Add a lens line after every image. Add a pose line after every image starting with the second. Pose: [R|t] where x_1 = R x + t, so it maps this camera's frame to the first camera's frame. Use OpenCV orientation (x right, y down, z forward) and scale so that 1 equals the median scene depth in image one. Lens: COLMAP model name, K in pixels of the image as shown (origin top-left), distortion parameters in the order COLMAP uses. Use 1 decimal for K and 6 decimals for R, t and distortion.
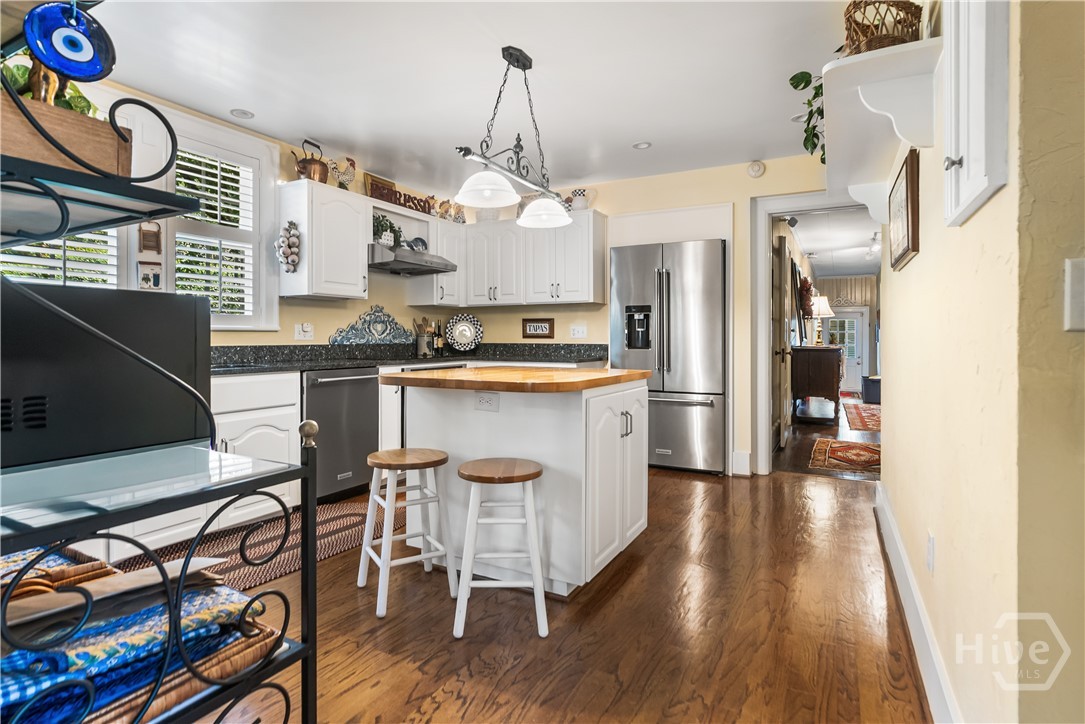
lens RADIAL K [[554.7, 0, 520.1], [0, 554.7, 335.7], [0, 0, 1]] dist [0.003208, 0.000142]
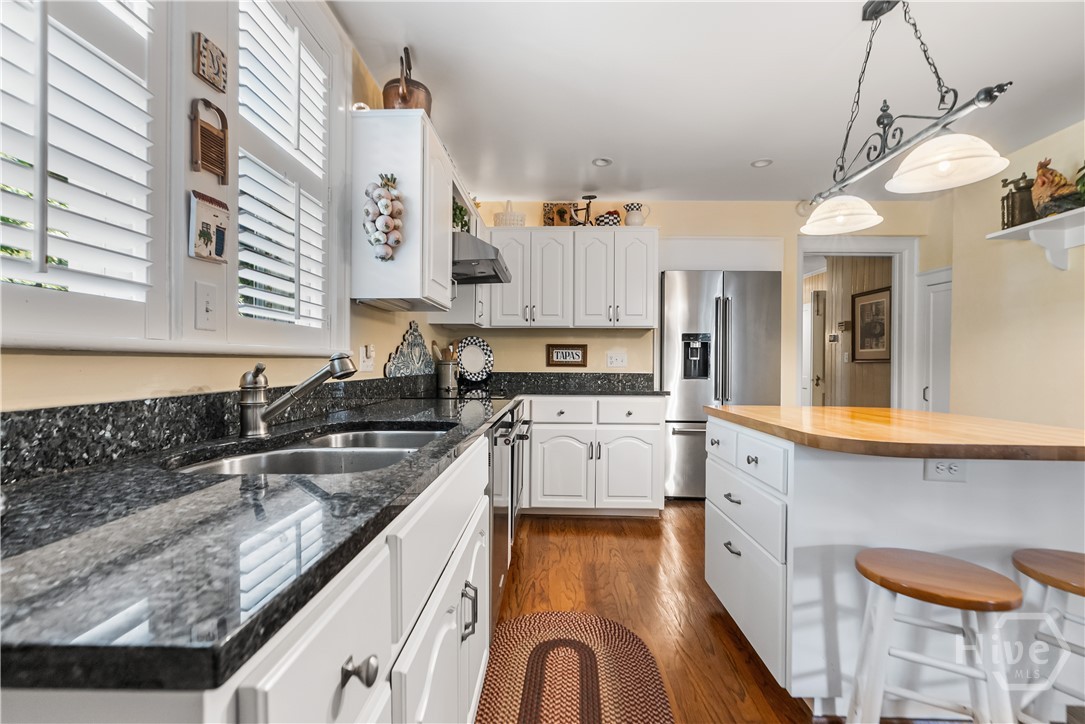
lens RADIAL K [[495.3, 0, 542.5], [0, 495.3, 364.5], [0, 0, 1]] dist [-0.005545, -0.000718]
pose [[0.877500, 0.002954, 0.479568, -0.394782], [-0.007652, 0.999940, 0.007842, -0.004849], [-0.479516, -0.010551, 0.877470, 0.340512]]
